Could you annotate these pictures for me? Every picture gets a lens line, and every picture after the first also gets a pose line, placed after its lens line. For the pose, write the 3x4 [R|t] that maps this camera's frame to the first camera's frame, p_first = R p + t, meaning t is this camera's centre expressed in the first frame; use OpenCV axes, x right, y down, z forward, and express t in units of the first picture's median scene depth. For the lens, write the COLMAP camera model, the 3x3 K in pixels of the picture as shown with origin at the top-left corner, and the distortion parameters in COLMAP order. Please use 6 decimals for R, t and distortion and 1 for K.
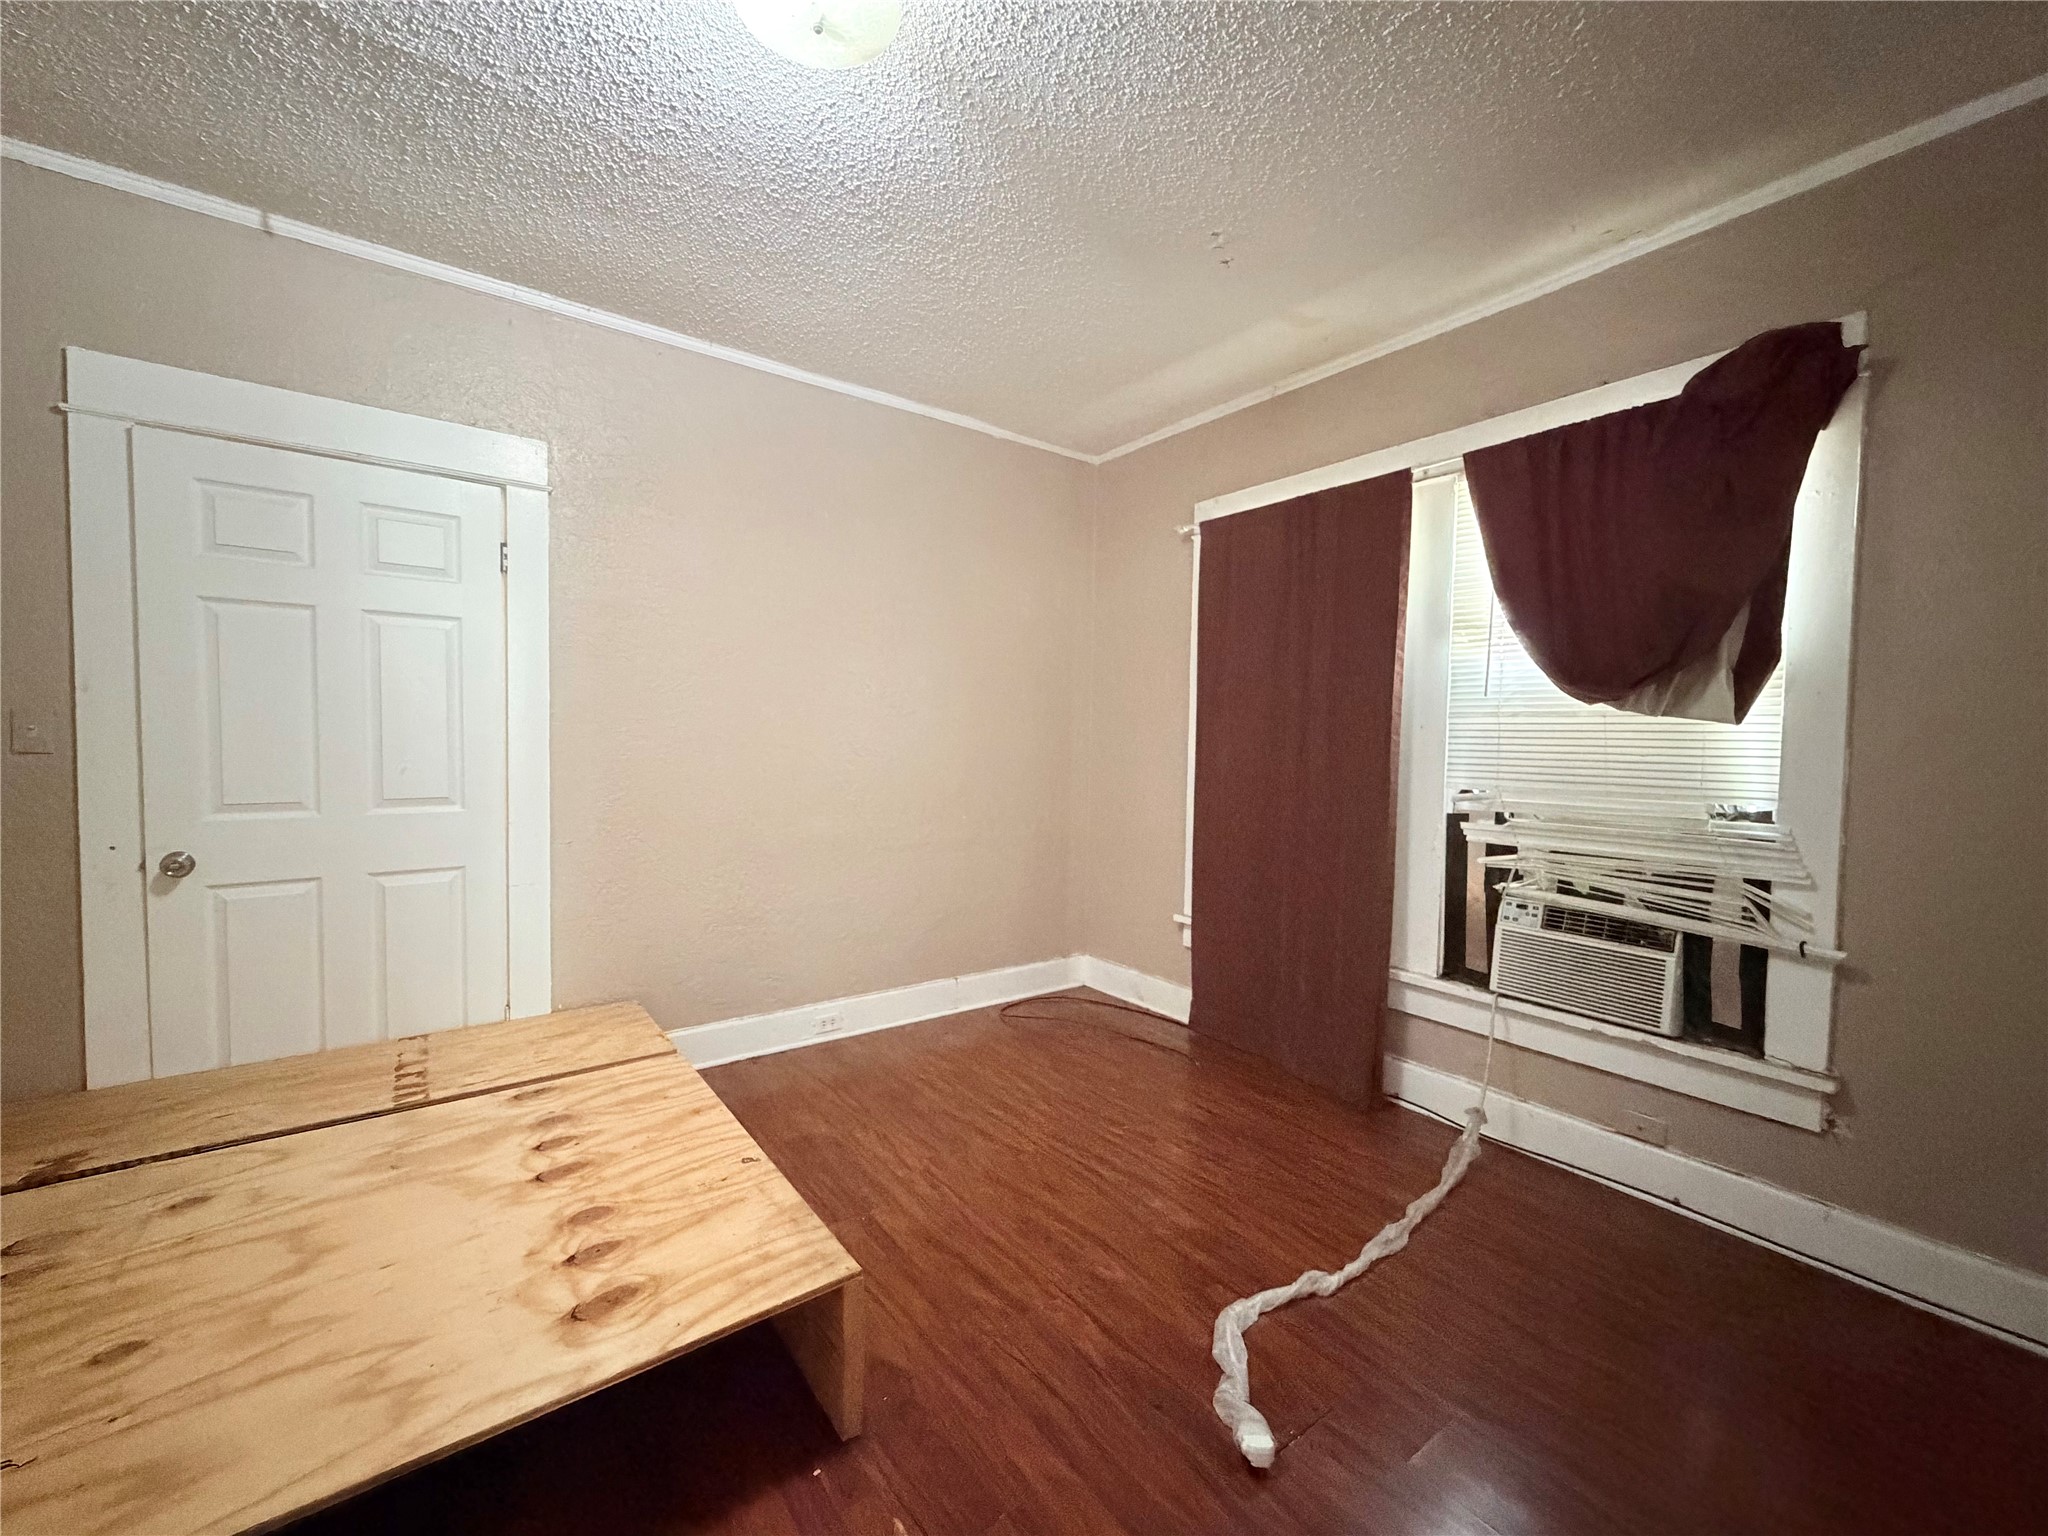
lens RADIAL K [[811.7, 0, 1019.7], [0, 811.7, 768.3], [0, 0, 1]] dist [-0.000380, 0.000011]
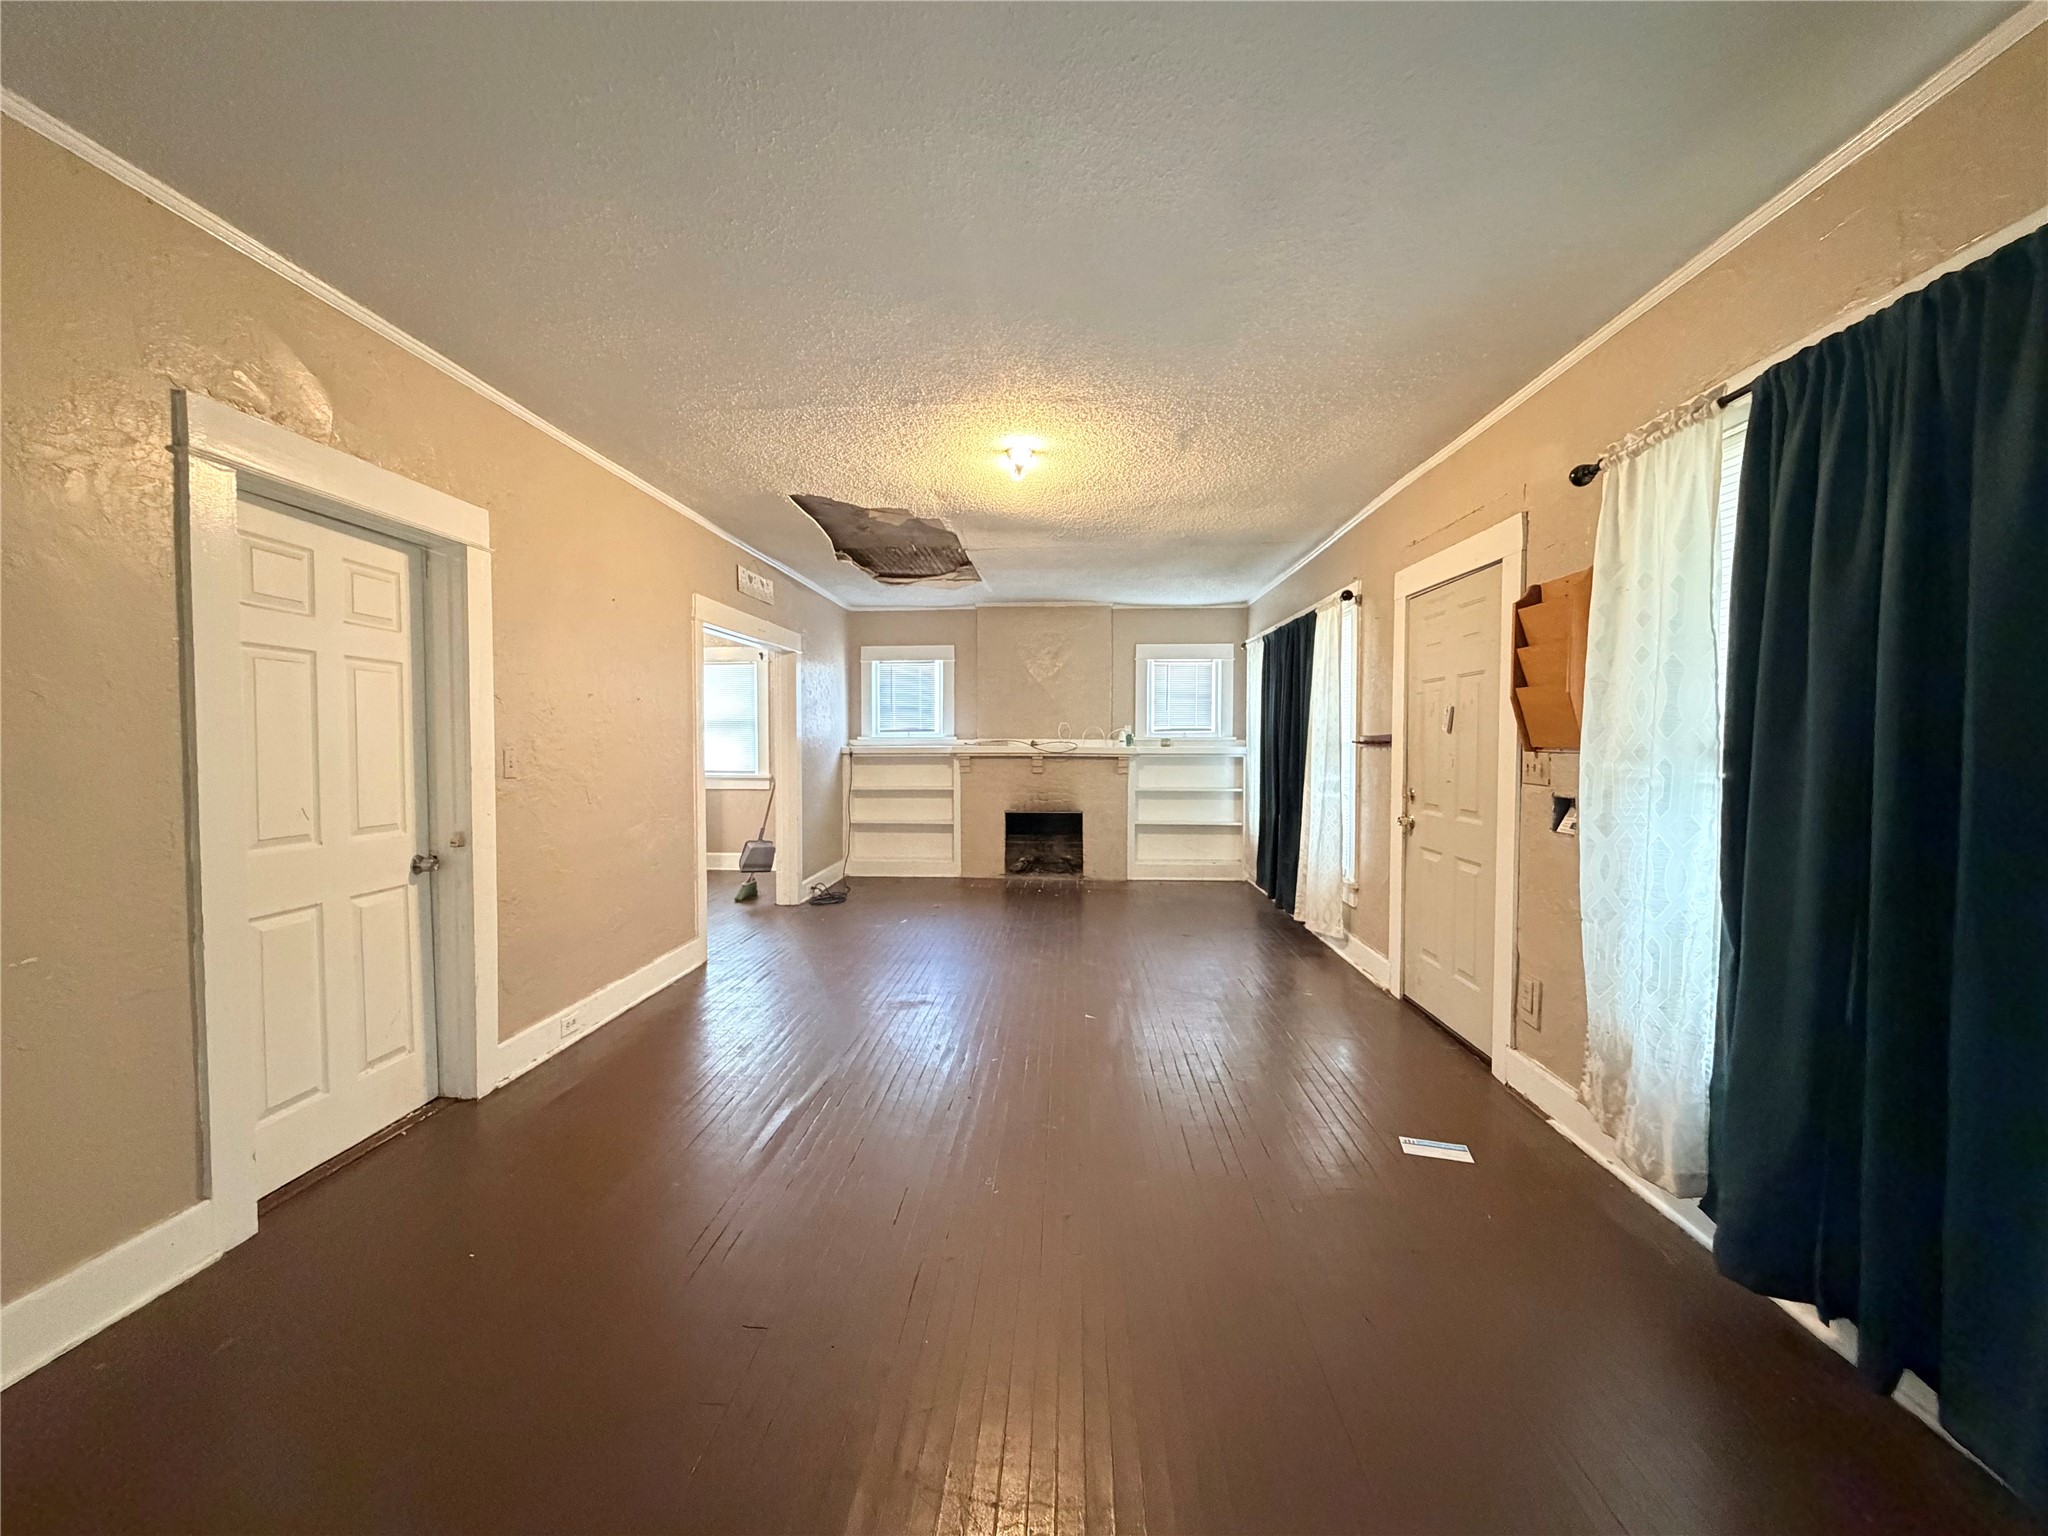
lens RADIAL K [[811.7, 0, 1019.7], [0, 811.7, 768.3], [0, 0, 1]] dist [-0.000380, 0.000011]
pose [[0.642760, -0.038769, 0.765086, -1.083270], [0.038274, 0.999097, 0.018472, -0.029251], [-0.765111, 0.017409, 0.643663, -0.401306]]
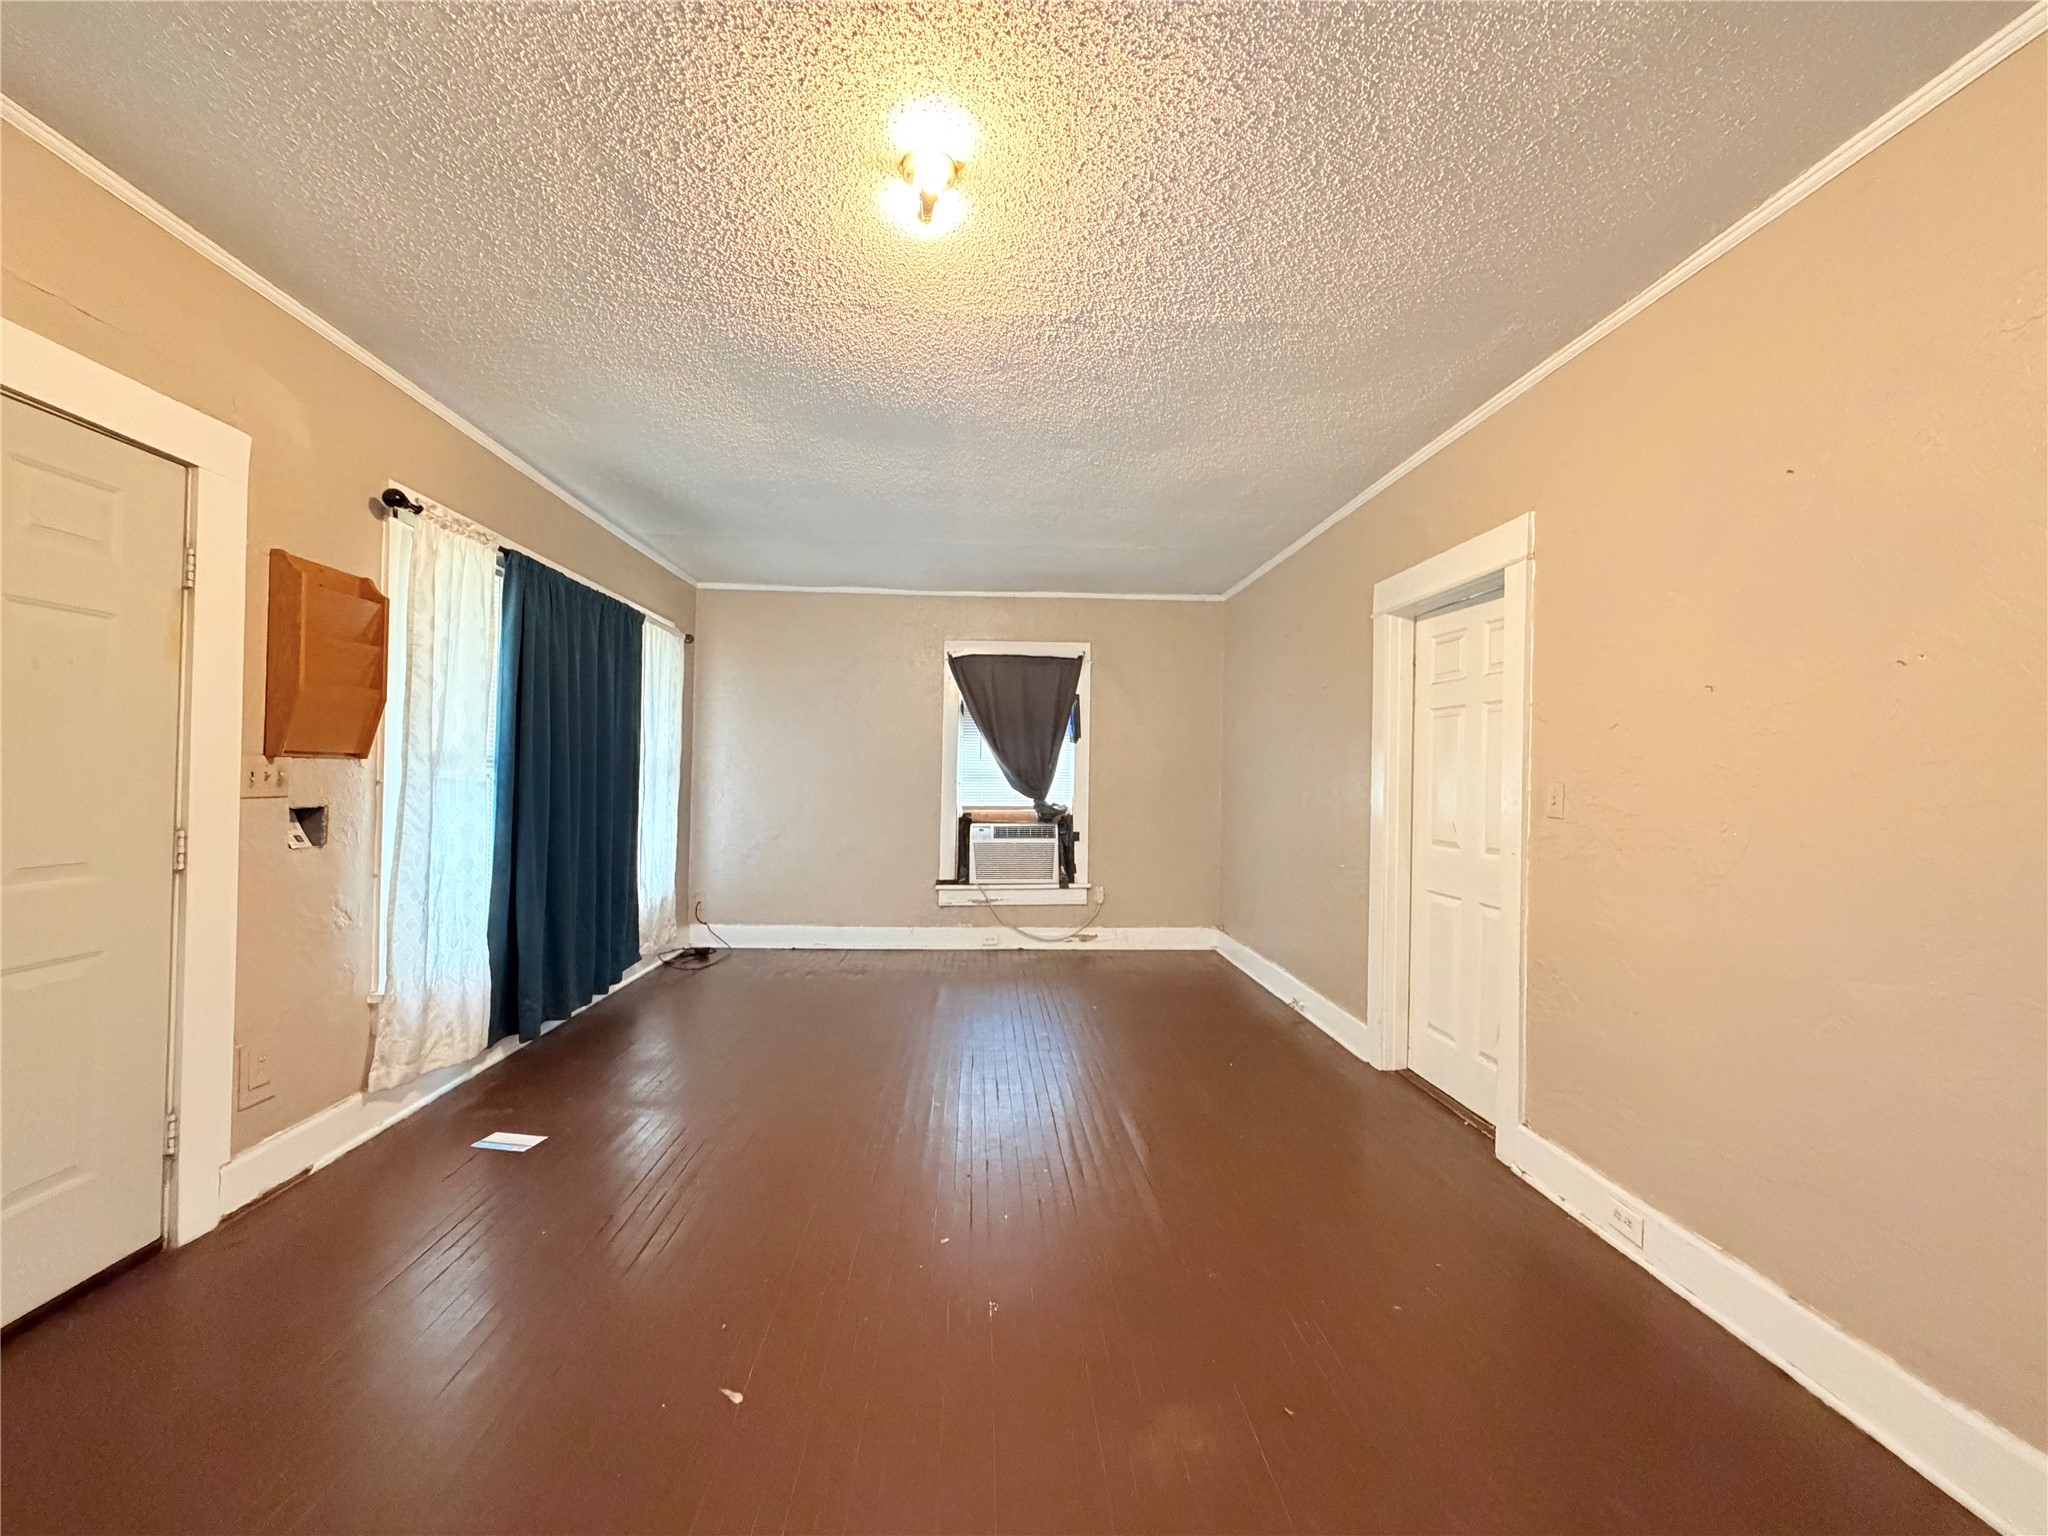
lens RADIAL K [[811.7, 0, 1019.7], [0, 811.7, 768.3], [0, 0, 1]] dist [-0.000380, 0.000011]
pose [[-0.549976, -0.031977, -0.834568, 0.710852], [-0.060942, 0.998139, 0.001916, -0.045361], [0.832954, 0.051914, -0.550901, 1.118781]]
